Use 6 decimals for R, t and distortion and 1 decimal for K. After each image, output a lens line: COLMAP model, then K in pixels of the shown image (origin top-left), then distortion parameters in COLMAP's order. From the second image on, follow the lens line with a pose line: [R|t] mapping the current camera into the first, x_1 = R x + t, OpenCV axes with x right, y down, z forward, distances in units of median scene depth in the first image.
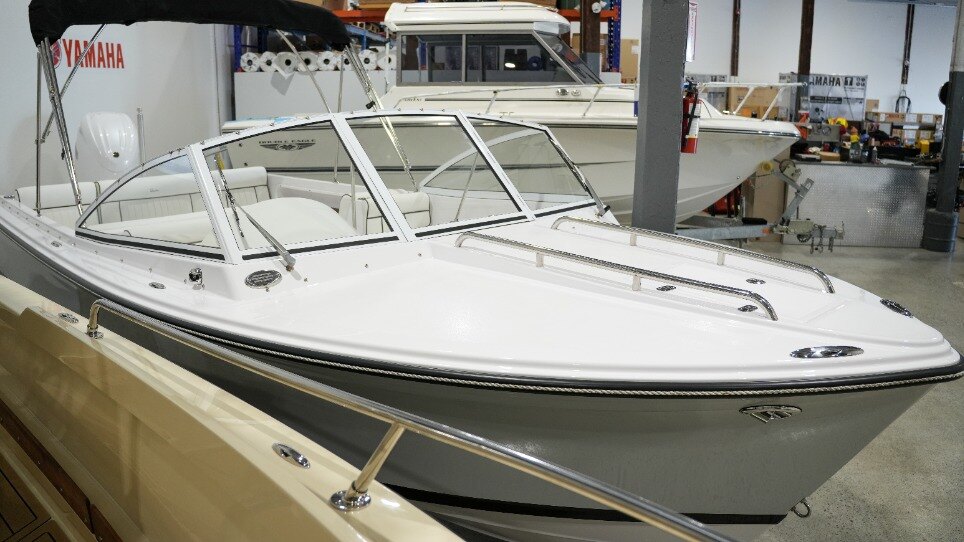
lens RADIAL K [[769.5, 0, 487.9], [0, 769.5, 269.9], [0, 0, 1]] dist [-0.205133, 0.123411]
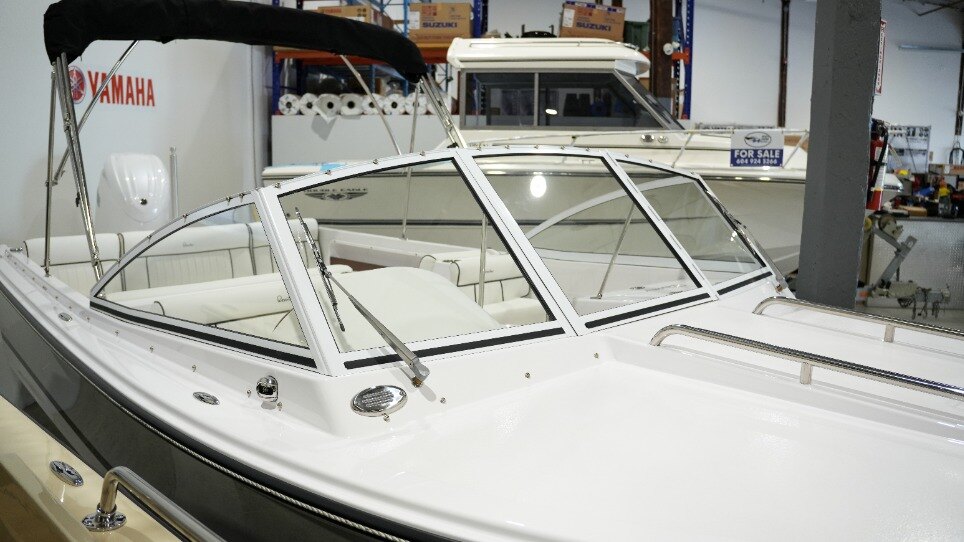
lens RADIAL K [[769.5, 0, 487.9], [0, 769.5, 269.9], [0, 0, 1]] dist [-0.205133, 0.123411]
pose [[0.999625, 0.009605, -0.025661, -0.097940], [-0.011321, 0.997648, -0.067598, -0.028344], [0.024951, 0.067863, 0.997383, 0.183357]]
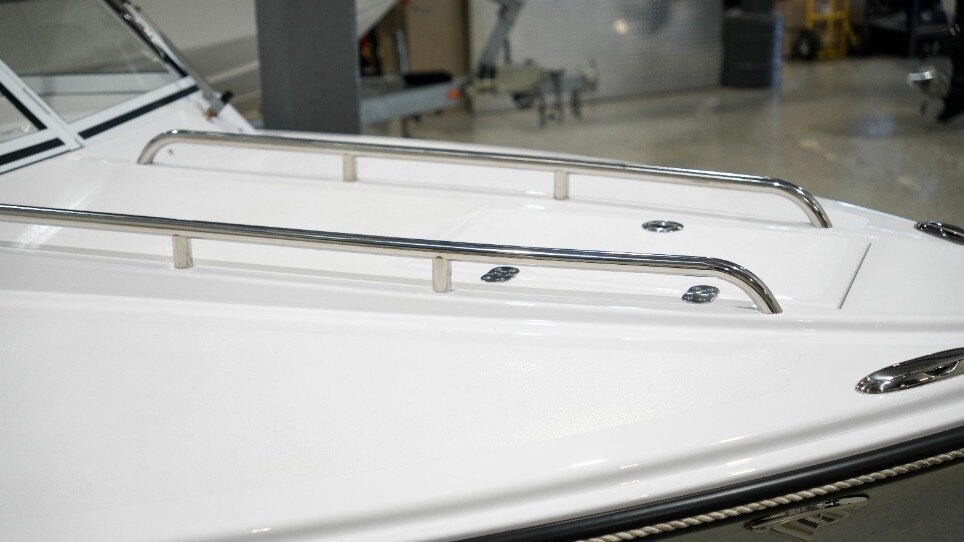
lens RADIAL K [[1503.1, 0, 482.0], [0, 1503.1, 271.0], [0, 0, 1]] dist [0.006168, 2.474142]
pose [[0.904428, -0.159712, 0.395605, -0.057347], [0.138696, 0.986986, 0.081376, -0.023920], [-0.403453, -0.018730, 0.914809, 0.096212]]
